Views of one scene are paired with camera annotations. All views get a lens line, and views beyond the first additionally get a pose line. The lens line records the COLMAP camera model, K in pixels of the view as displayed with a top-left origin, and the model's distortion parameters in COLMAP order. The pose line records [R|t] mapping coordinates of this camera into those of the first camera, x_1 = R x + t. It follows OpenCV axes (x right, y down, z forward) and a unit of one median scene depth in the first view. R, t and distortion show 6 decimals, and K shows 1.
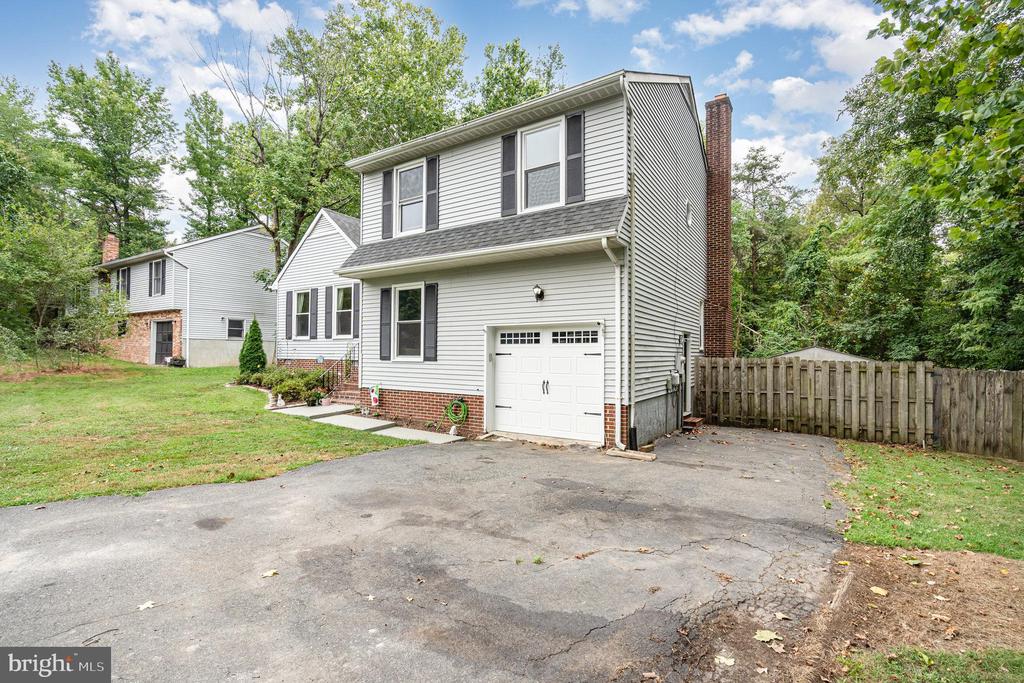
lens RADIAL K [[472.6, 0, 502.9], [0, 472.6, 345.0], [0, 0, 1]] dist [-0.007379, 0.002219]
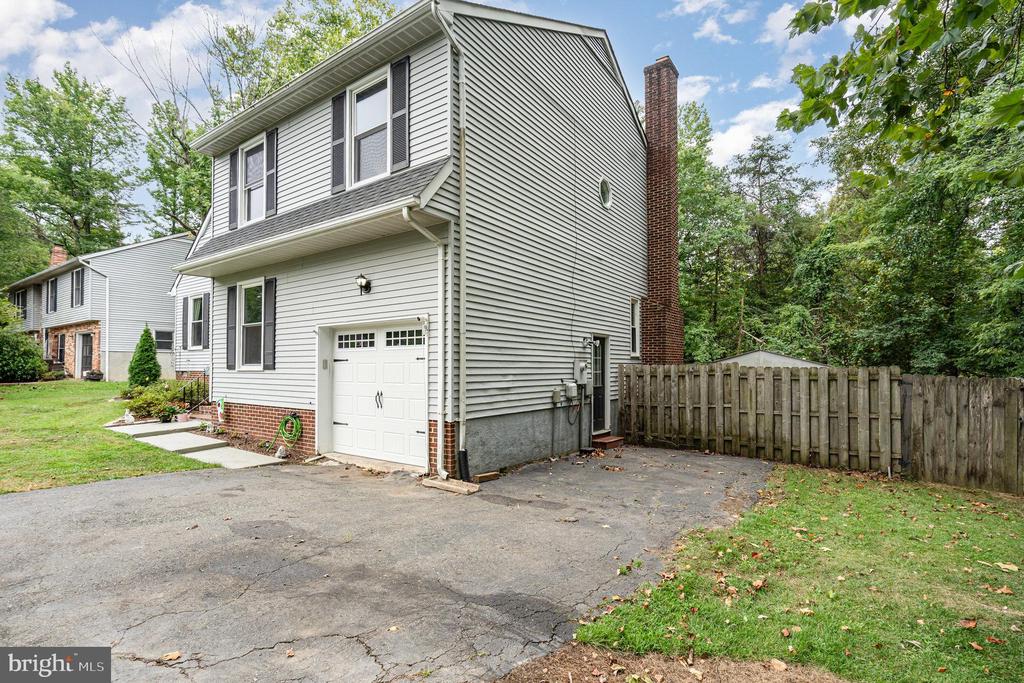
lens RADIAL K [[472.6, 0, 514.1], [0, 472.6, 359.2], [0, 0, 1]] dist [-0.007379, 0.002219]
pose [[0.997402, -0.009037, -0.071462, 0.336083], [0.008818, 0.999955, -0.003379, 0.020899], [0.071489, 0.002741, 0.997438, 0.175800]]
